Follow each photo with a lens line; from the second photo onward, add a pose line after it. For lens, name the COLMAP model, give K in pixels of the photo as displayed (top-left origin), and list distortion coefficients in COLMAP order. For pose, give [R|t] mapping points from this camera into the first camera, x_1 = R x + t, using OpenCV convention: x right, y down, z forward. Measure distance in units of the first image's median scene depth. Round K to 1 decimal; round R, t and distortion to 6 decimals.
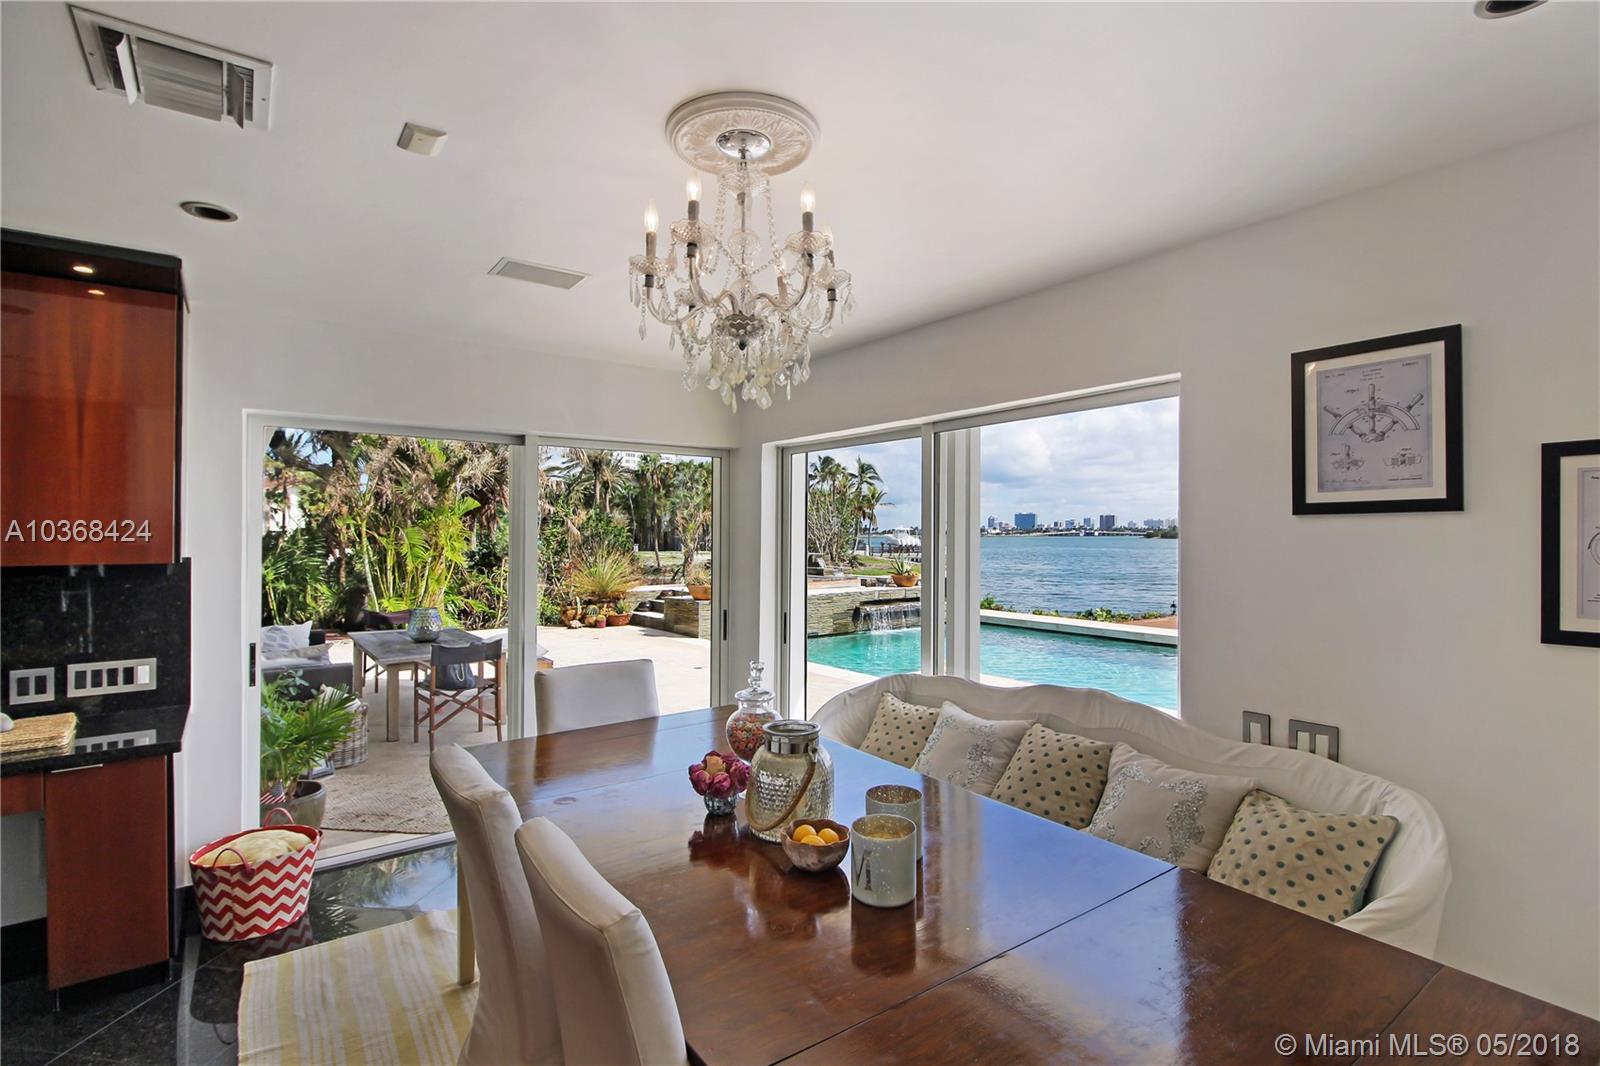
lens RADIAL K [[751.2, 0, 797.7], [0, 751.2, 525.3], [0, 0, 1]] dist [-0.003781, -0.007539]
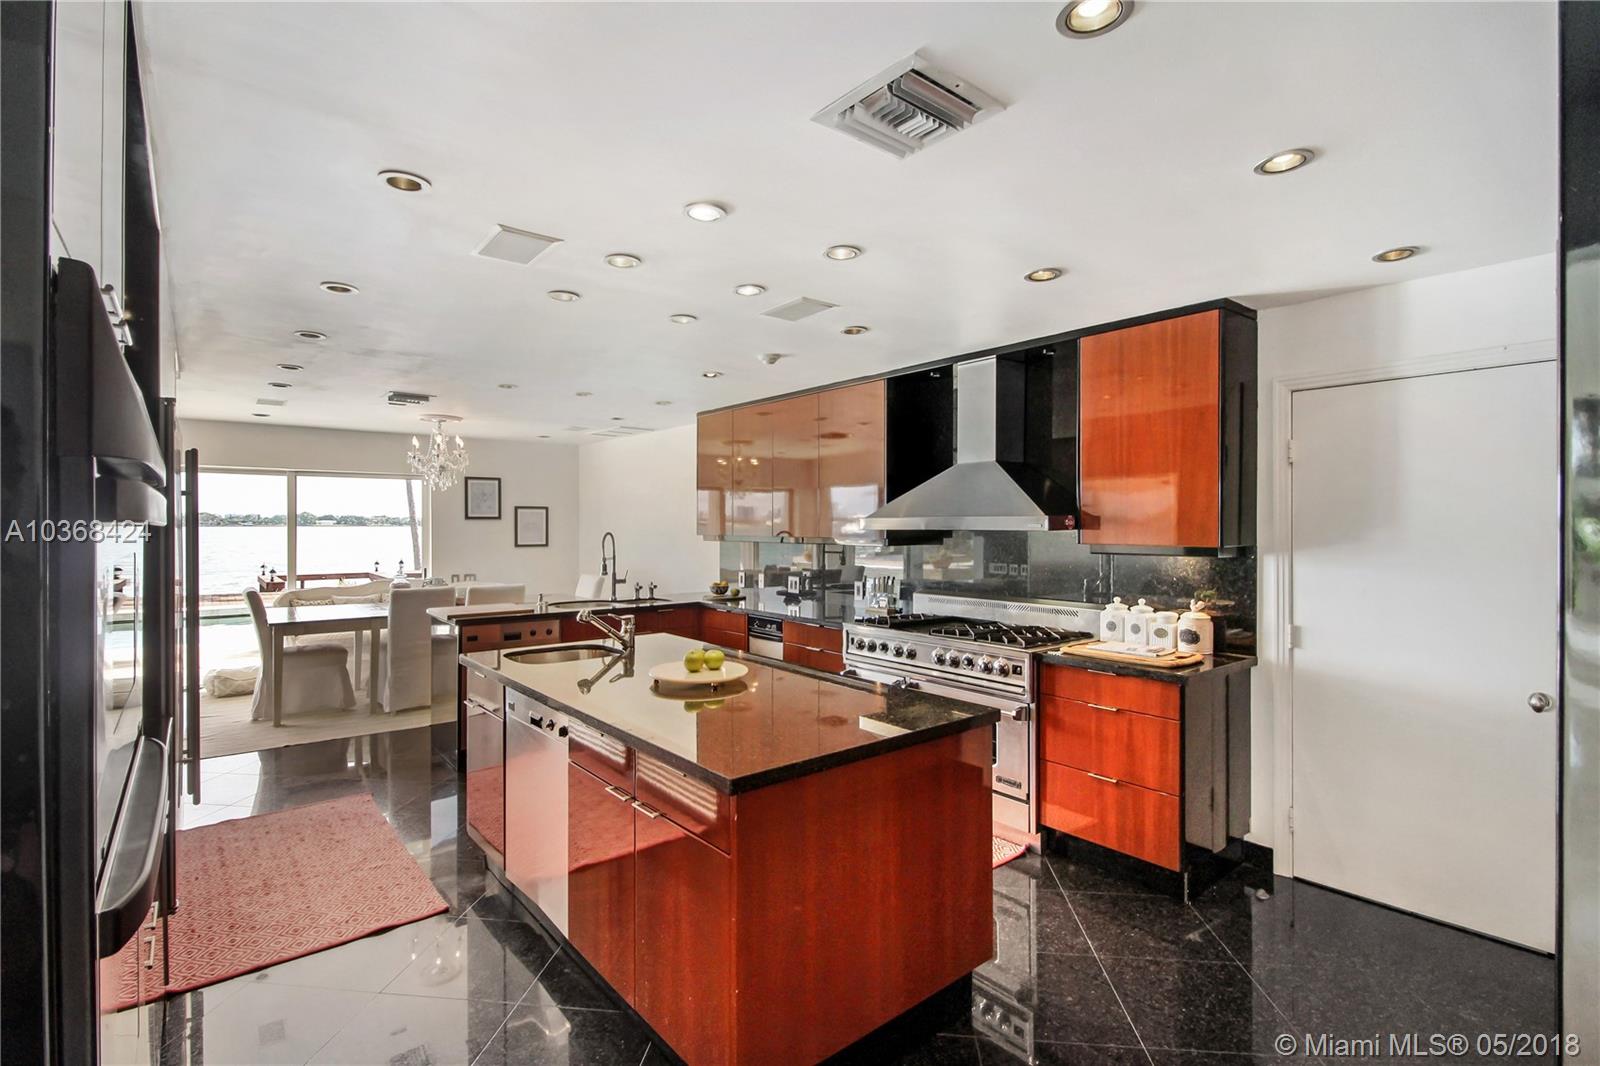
lens RADIAL K [[751.2, 0, 792.4], [0, 751.2, 531.5], [0, 0, 1]] dist [-0.003781, -0.007539]
pose [[-0.033960, -0.008636, 0.999386, -3.179511], [-0.013161, 0.999880, 0.008193, -0.006730], [-0.999337, -0.012875, -0.034070, -0.518624]]
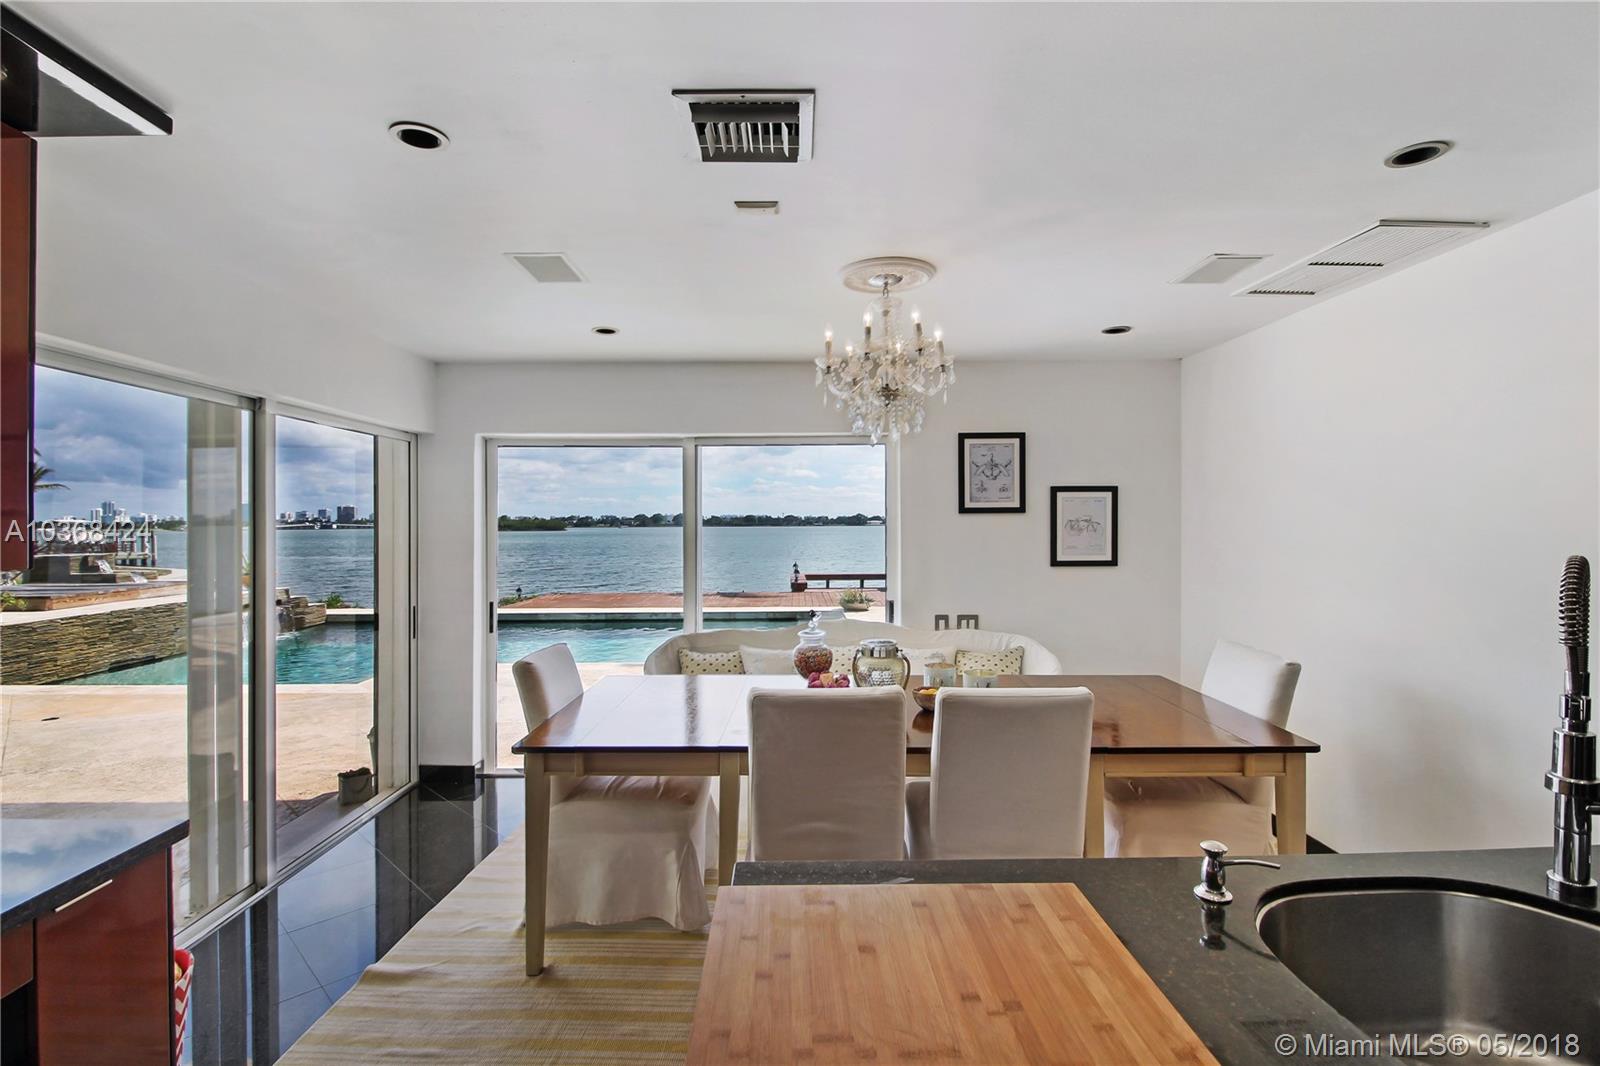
lens RADIAL K [[751.2, 0, 788.8], [0, 751.2, 528.4], [0, 0, 1]] dist [-0.003781, -0.007539]
pose [[0.594710, -0.004806, 0.803926, -1.240387], [-0.006413, 0.999922, 0.010722, 0.007874], [-0.803915, -0.011532, 0.594633, 0.167997]]
